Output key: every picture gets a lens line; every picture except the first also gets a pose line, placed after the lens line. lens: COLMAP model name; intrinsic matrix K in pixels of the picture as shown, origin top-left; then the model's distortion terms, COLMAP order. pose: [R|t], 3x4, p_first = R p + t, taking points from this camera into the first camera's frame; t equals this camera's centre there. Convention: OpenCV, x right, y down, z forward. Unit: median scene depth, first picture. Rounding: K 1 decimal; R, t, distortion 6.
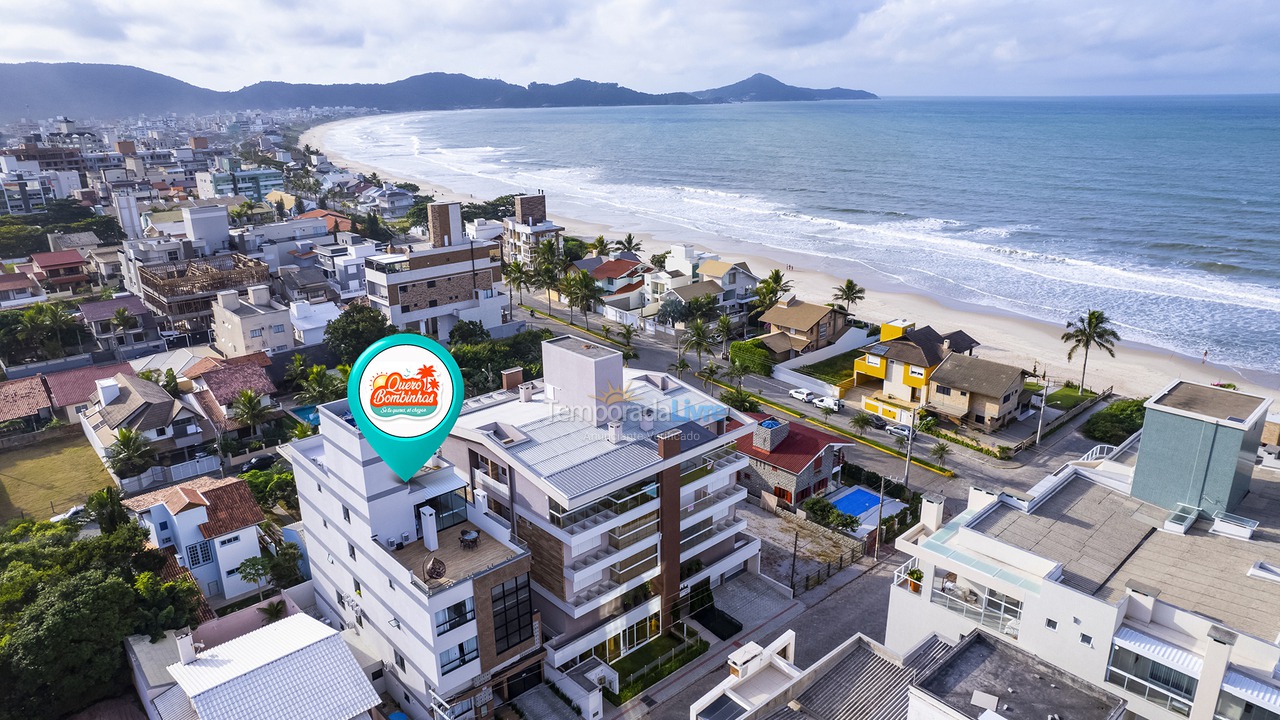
lens RADIAL K [[839.1, 0, 640.0], [0, 839.1, 360.0], [0, 0, 1]] dist [-0.079482, 0.082347]
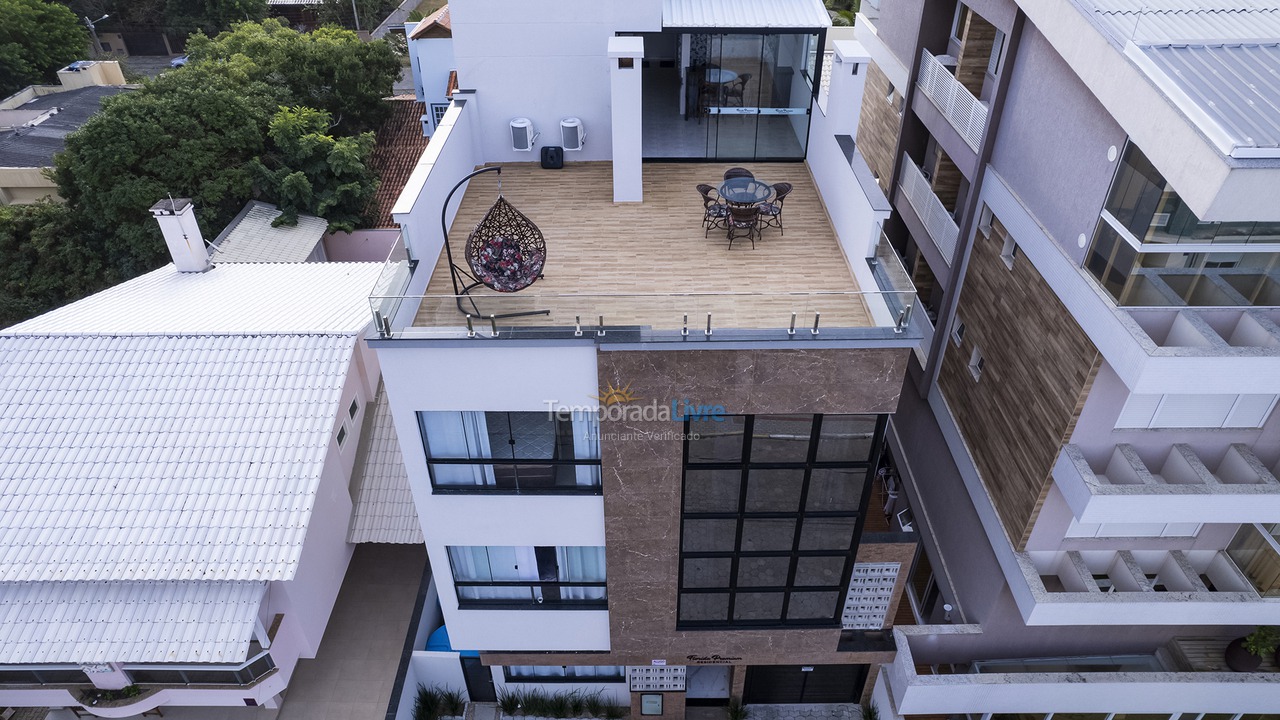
lens RADIAL K [[839.1, 0, 640.0], [0, 839.1, 360.0], [0, 0, 1]] dist [-0.079482, 0.082347]
pose [[0.747174, 0.410700, -0.522549, -0.067965], [-0.225807, 0.896323, 0.381597, 0.158725], [0.625094, -0.167124, 0.762448, 0.738195]]
